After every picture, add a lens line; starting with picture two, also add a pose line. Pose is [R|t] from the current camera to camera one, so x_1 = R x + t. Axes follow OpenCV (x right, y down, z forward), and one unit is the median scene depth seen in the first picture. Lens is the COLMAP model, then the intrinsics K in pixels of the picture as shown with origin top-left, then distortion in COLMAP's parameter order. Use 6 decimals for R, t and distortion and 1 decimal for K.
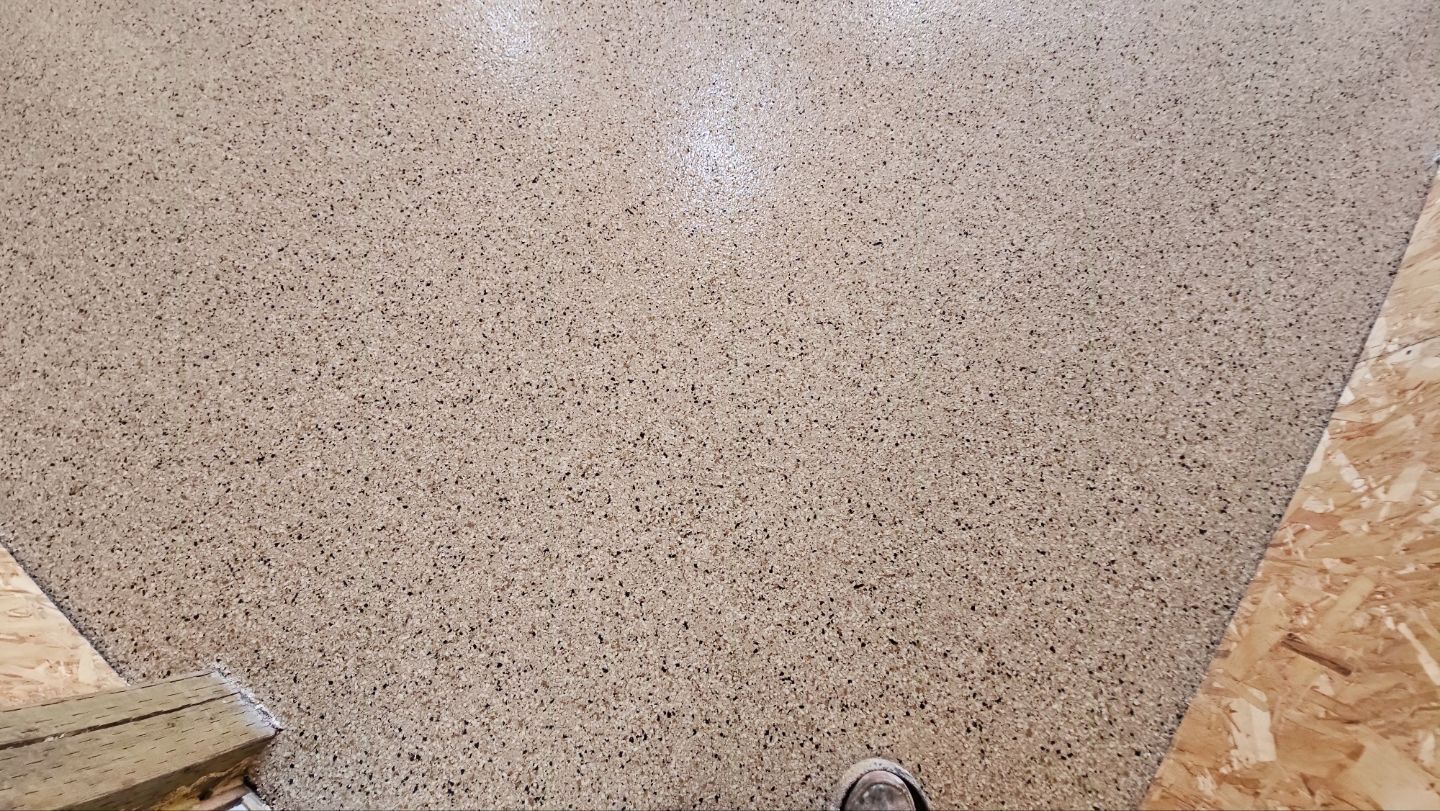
lens RADIAL K [[582.9, 0, 715.4], [0, 582.9, 413.9], [0, 0, 1]] dist [0.012831, -0.009250]
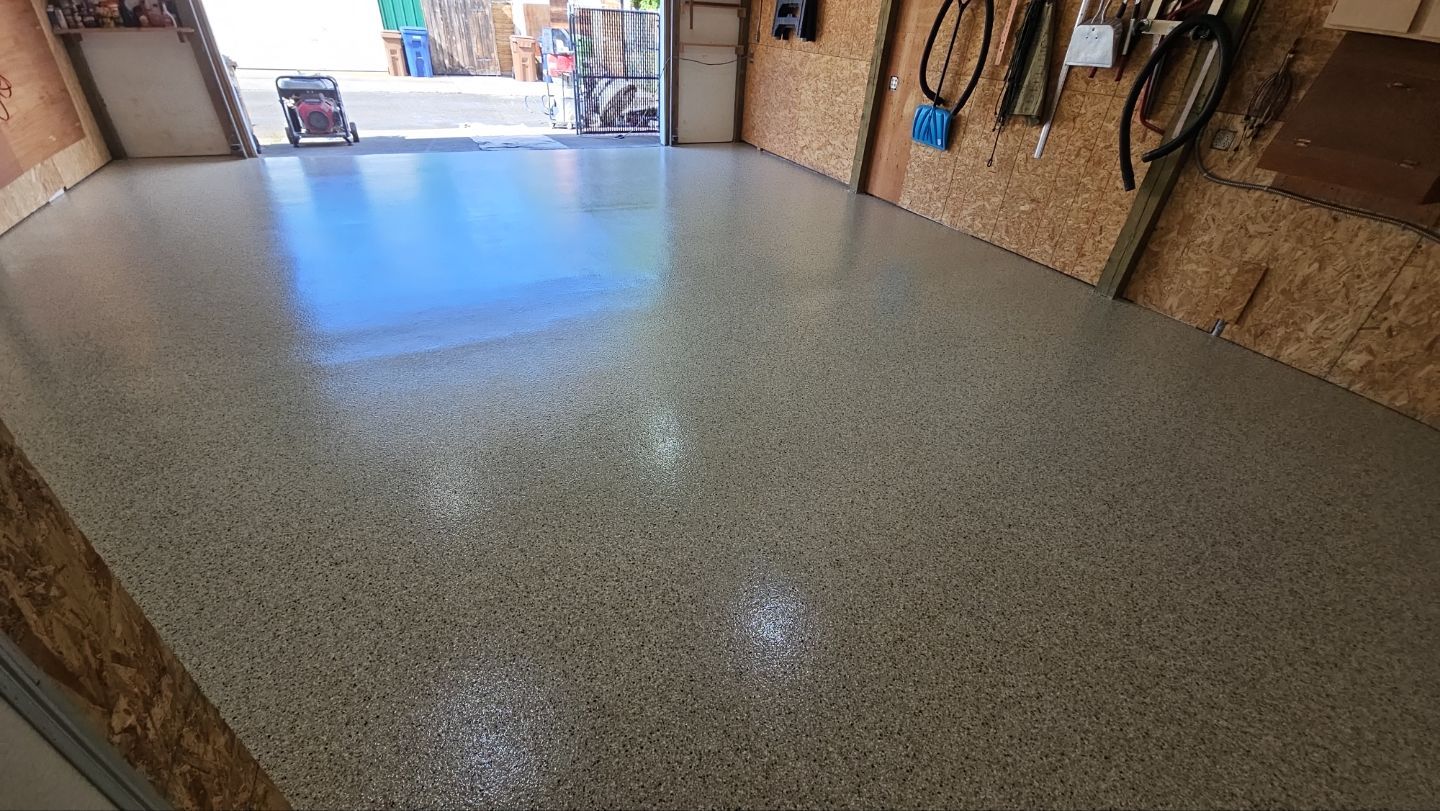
lens RADIAL K [[582.9, 0, 713.9], [0, 582.9, 397.5], [0, 0, 1]] dist [0.012831, -0.009250]
pose [[0.461386, -0.466919, 0.754393, -2.449792], [0.843079, 0.495553, -0.208912, -1.871277], [-0.276297, 0.732403, 0.622291, 0.040317]]
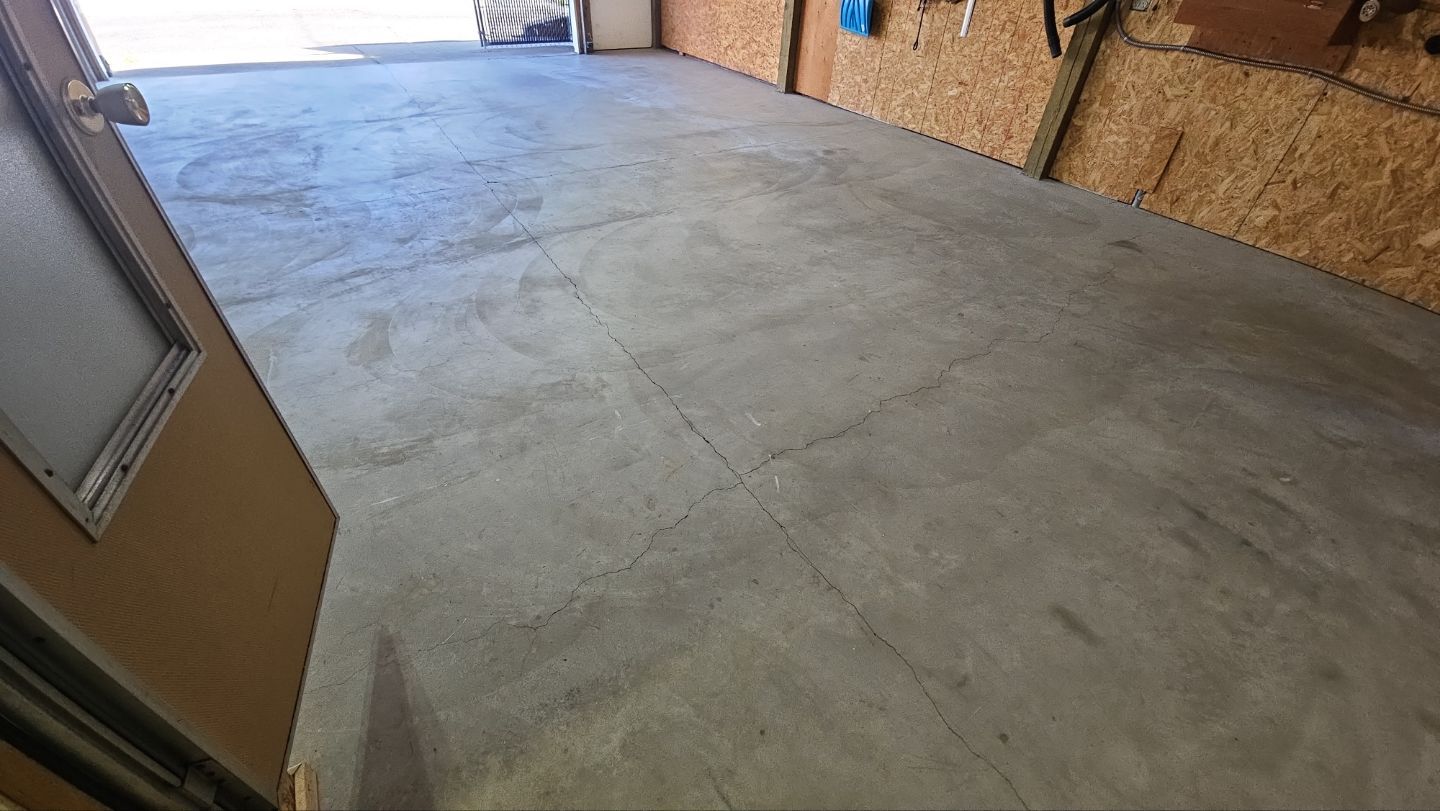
lens RADIAL K [[582.9, 0, 713.6], [0, 582.9, 397.7], [0, 0, 1]] dist [0.012831, -0.009250]
pose [[0.357565, -0.574834, 0.736012, -2.468684], [0.892623, 0.442051, -0.088403, -1.739581], [-0.274538, 0.688591, 0.671172, 0.207849]]
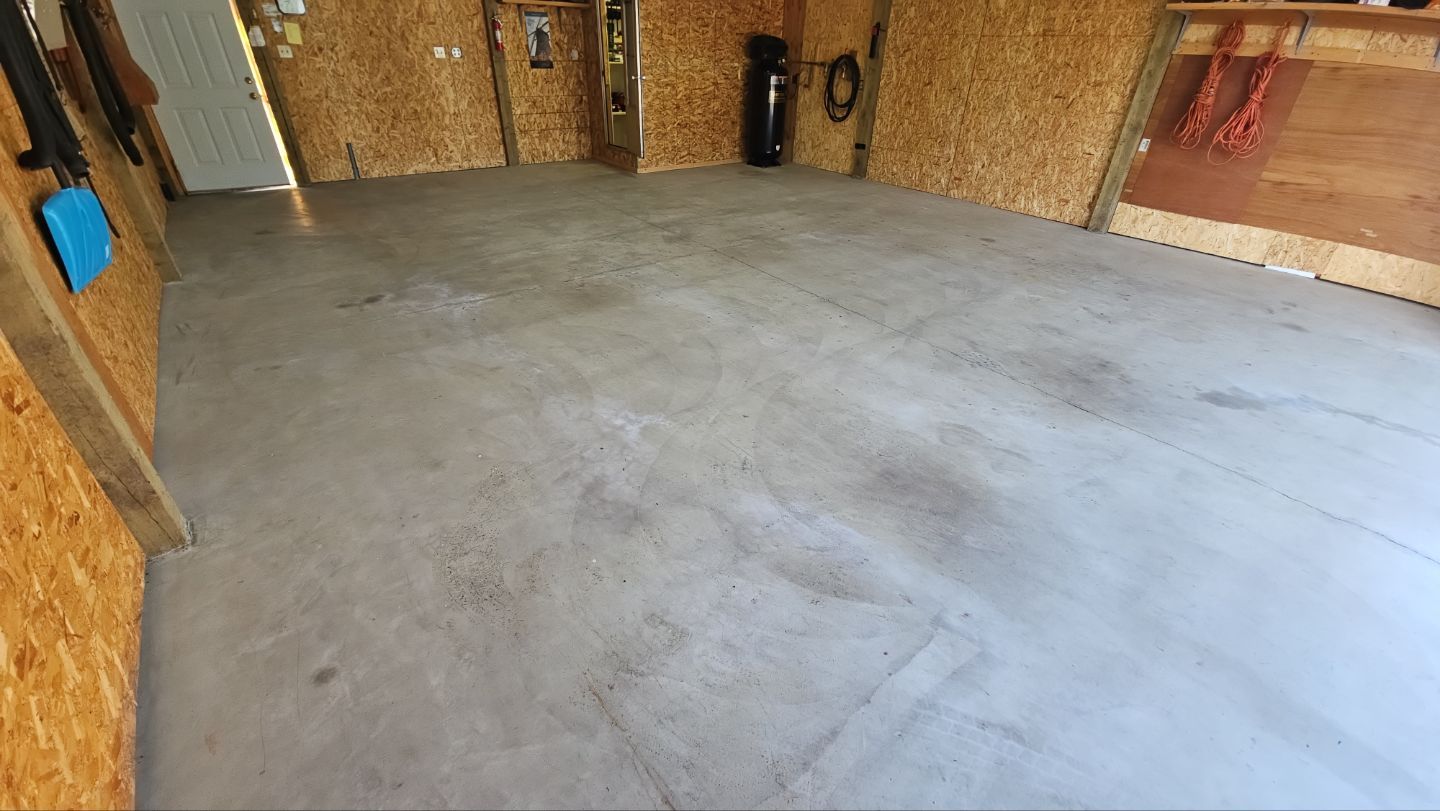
lens RADIAL K [[582.9, 0, 717.9], [0, 582.9, 395.4], [0, 0, 1]] dist [0.012831, -0.009250]
pose [[-0.253138, 0.491897, -0.833042, 3.902662], [-0.941776, 0.071688, 0.328509, -4.864377], [0.221311, 0.867697, 0.445110, 0.899548]]
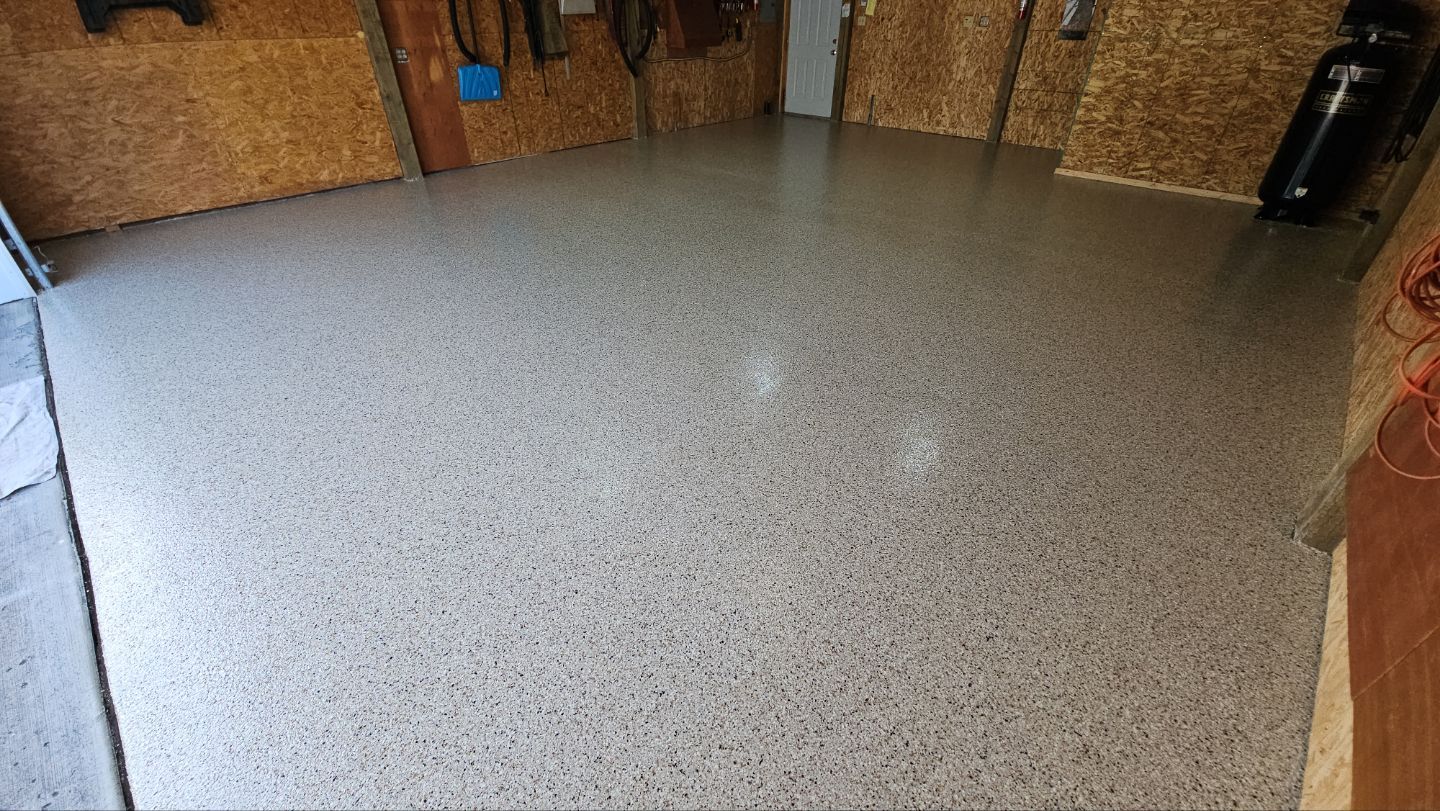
lens RADIAL K [[582.9, 0, 717.3], [0, 582.9, 398.0], [0, 0, 1]] dist [0.012831, -0.009250]
pose [[-0.994486, -0.059486, 0.086363, -0.009880], [0.101075, -0.324258, 0.940553, -7.906331], [-0.027946, 0.944097, 0.328482, 1.702387]]
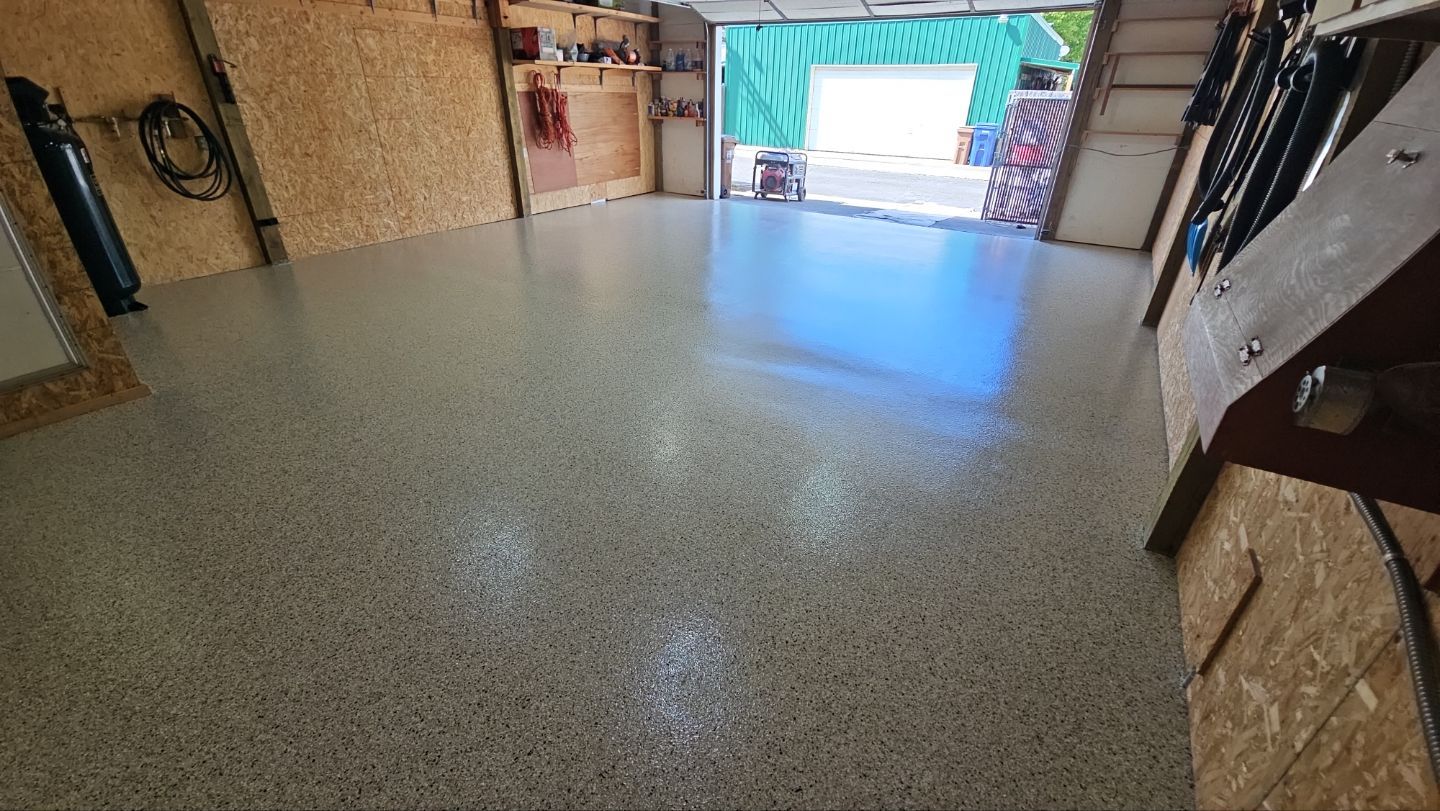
lens RADIAL K [[582.9, 0, 716.9], [0, 582.9, 395.6], [0, 0, 1]] dist [0.012831, -0.009250]
pose [[0.996451, -0.024420, 0.080555, 0.018417], [0.075979, 0.672834, -0.735882, 0.051783], [-0.036230, 0.739391, 0.672301, -0.460653]]
